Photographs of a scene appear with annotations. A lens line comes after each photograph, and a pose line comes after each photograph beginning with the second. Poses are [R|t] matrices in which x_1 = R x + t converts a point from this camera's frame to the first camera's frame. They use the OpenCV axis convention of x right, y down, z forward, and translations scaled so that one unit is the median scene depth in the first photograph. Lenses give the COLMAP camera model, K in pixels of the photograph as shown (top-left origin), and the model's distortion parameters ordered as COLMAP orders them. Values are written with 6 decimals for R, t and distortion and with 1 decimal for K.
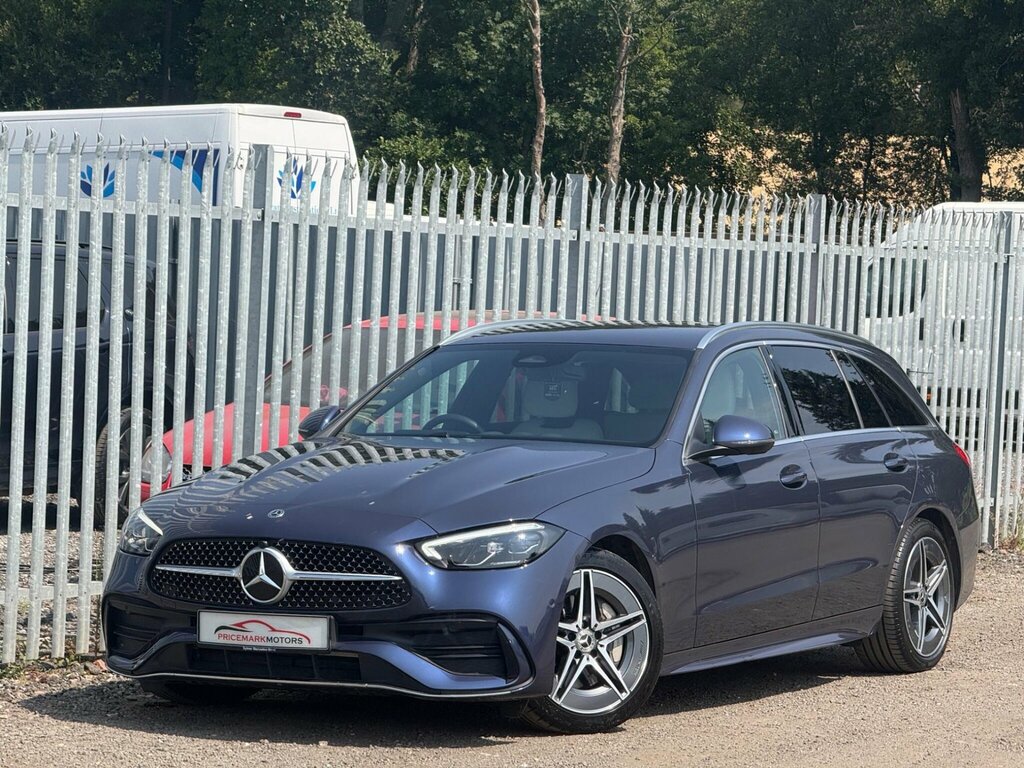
lens RADIAL K [[3557.5, 0, 512.0], [0, 3557.5, 384.0], [0, 0, 1]] dist [0.214981, 1.094444]
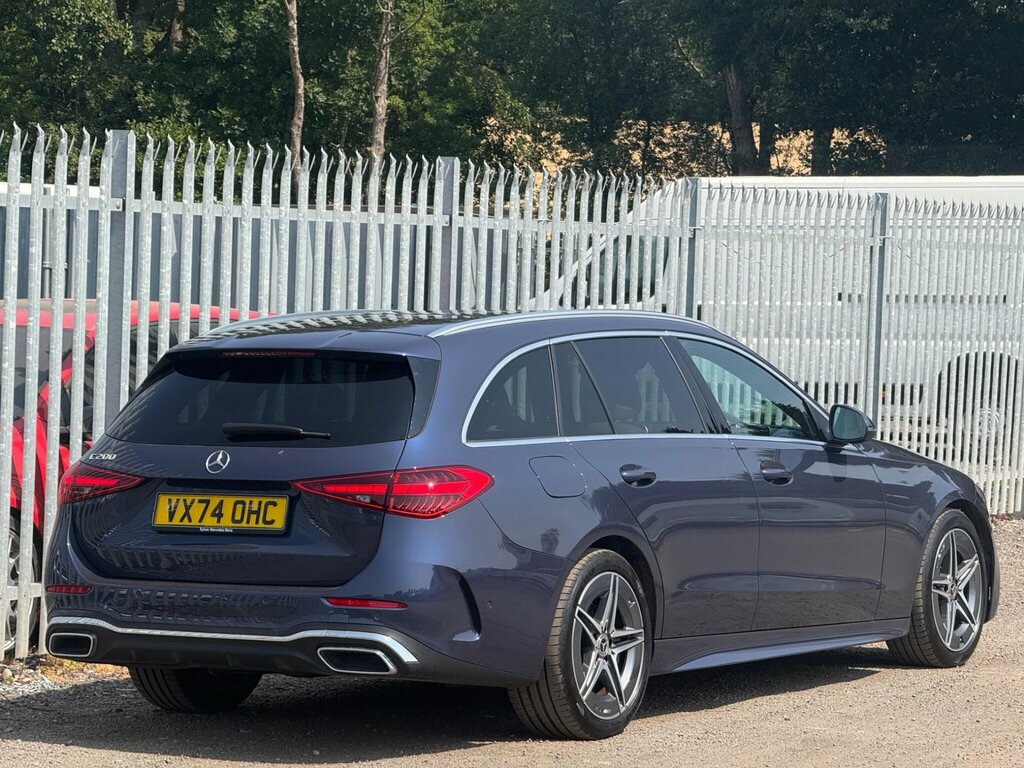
lens RADIAL K [[3557.5, 0, 512.0], [0, 3557.5, 384.0], [0, 0, 1]] dist [0.214981, 1.094444]
pose [[0.998856, -0.014935, 0.045433, 0.085733], [0.014850, 0.999887, 0.002206, -0.001381], [-0.045460, -0.001528, 0.998965, 0.218158]]
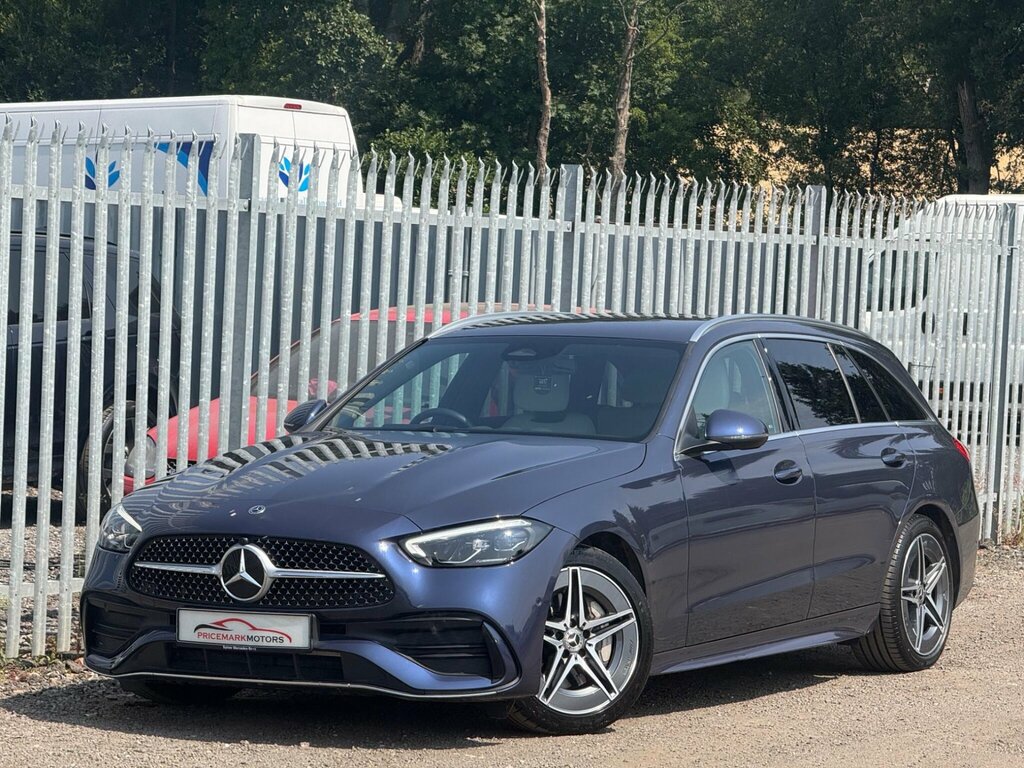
lens RADIAL K [[3557.5, 0, 512.0], [0, 3557.5, 384.0], [0, 0, 1]] dist [0.214981, 1.094444]
pose [[0.999996, 0.000657, -0.002759, 0.005521], [-0.000652, 0.999998, 0.001696, 0.000139], [0.002760, -0.001694, 0.999995, 0.018793]]
